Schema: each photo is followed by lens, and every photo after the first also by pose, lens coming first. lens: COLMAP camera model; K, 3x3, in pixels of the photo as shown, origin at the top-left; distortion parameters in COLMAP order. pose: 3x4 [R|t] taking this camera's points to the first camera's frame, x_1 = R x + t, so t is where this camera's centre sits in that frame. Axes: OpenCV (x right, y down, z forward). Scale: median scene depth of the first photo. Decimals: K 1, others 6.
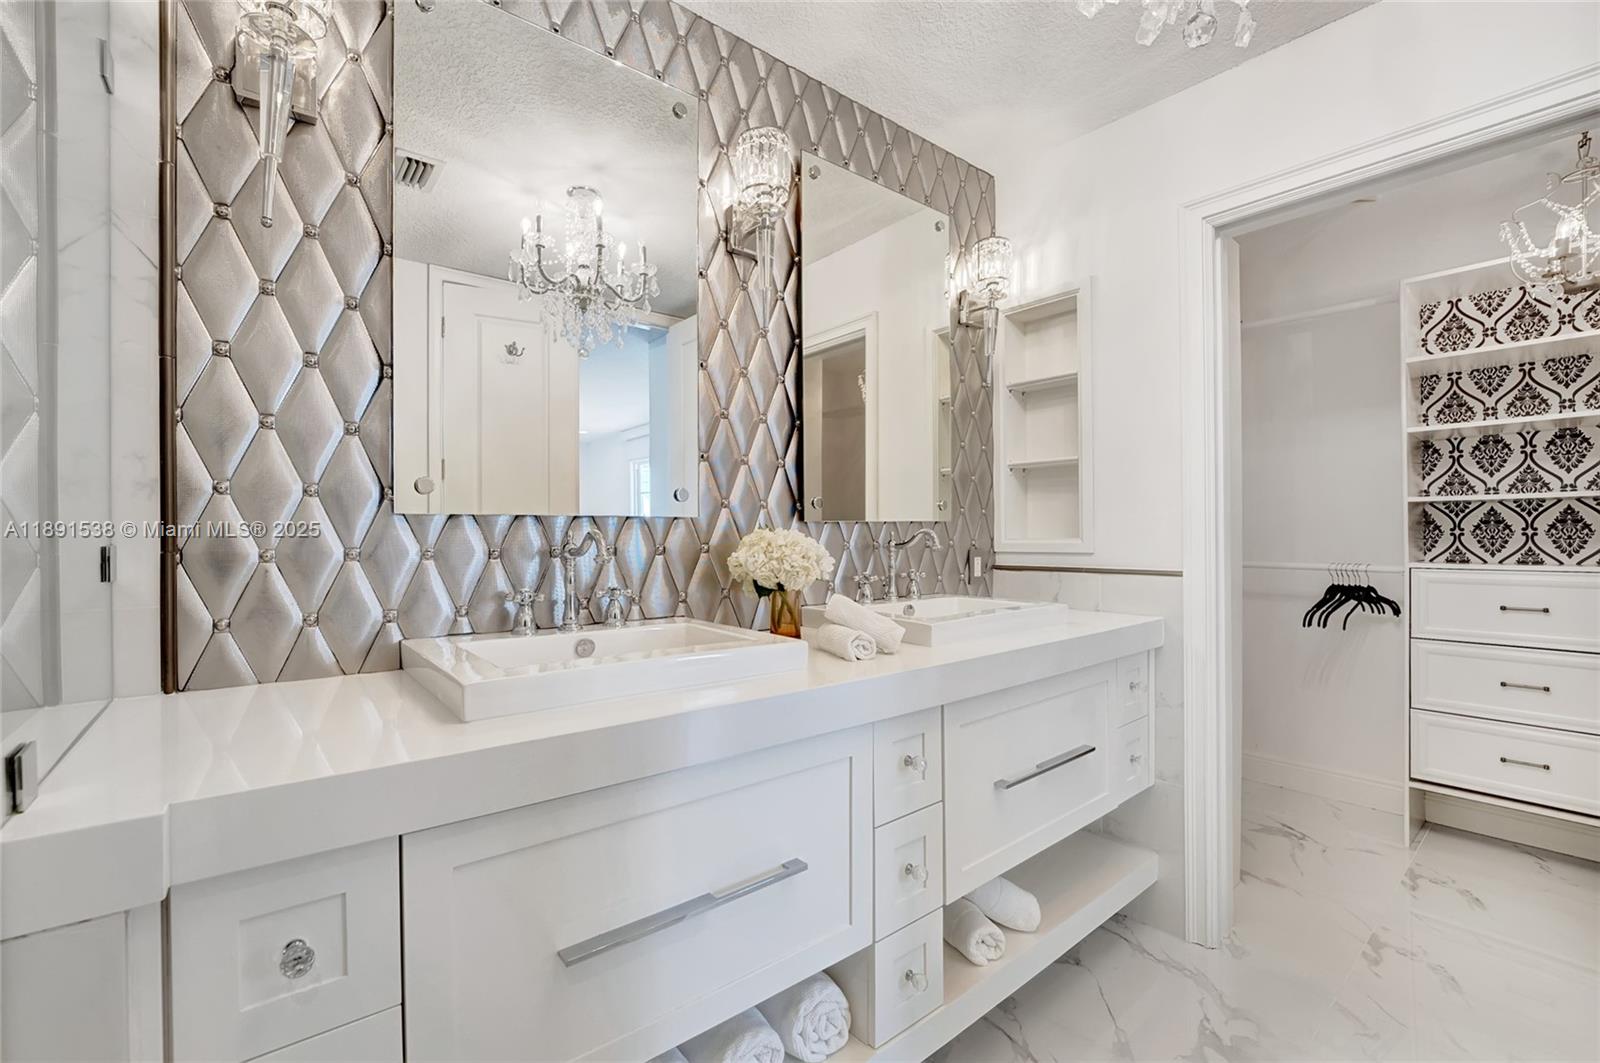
lens RADIAL K [[692.5, 0, 802.2], [0, 692.5, 536.8], [0, 0, 1]] dist [0.002487, 0.000096]
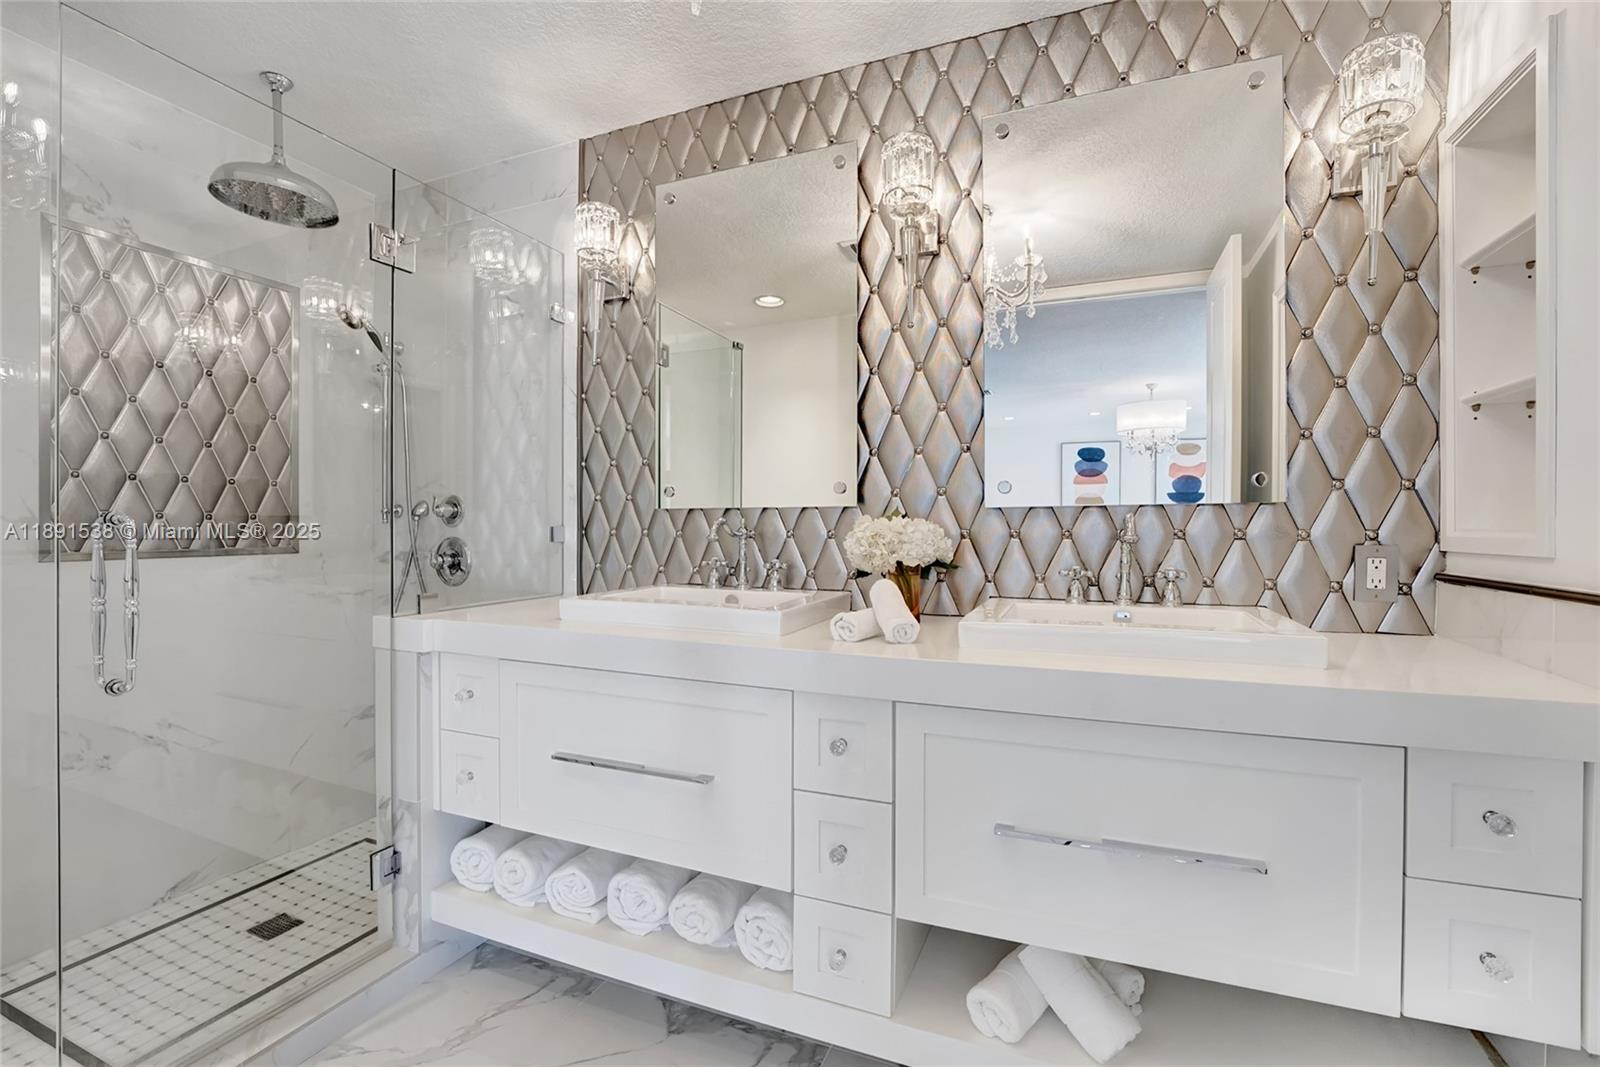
lens RADIAL K [[668.7, 0, 805.0], [0, 668.7, 528.9], [0, 0, 1]] dist [-0.005414, -0.000599]
pose [[0.491492, 0.007898, -0.870846, 0.903389], [-0.004079, 0.999969, 0.006768, 0.001696], [0.870873, 0.000226, 0.491509, 0.436233]]
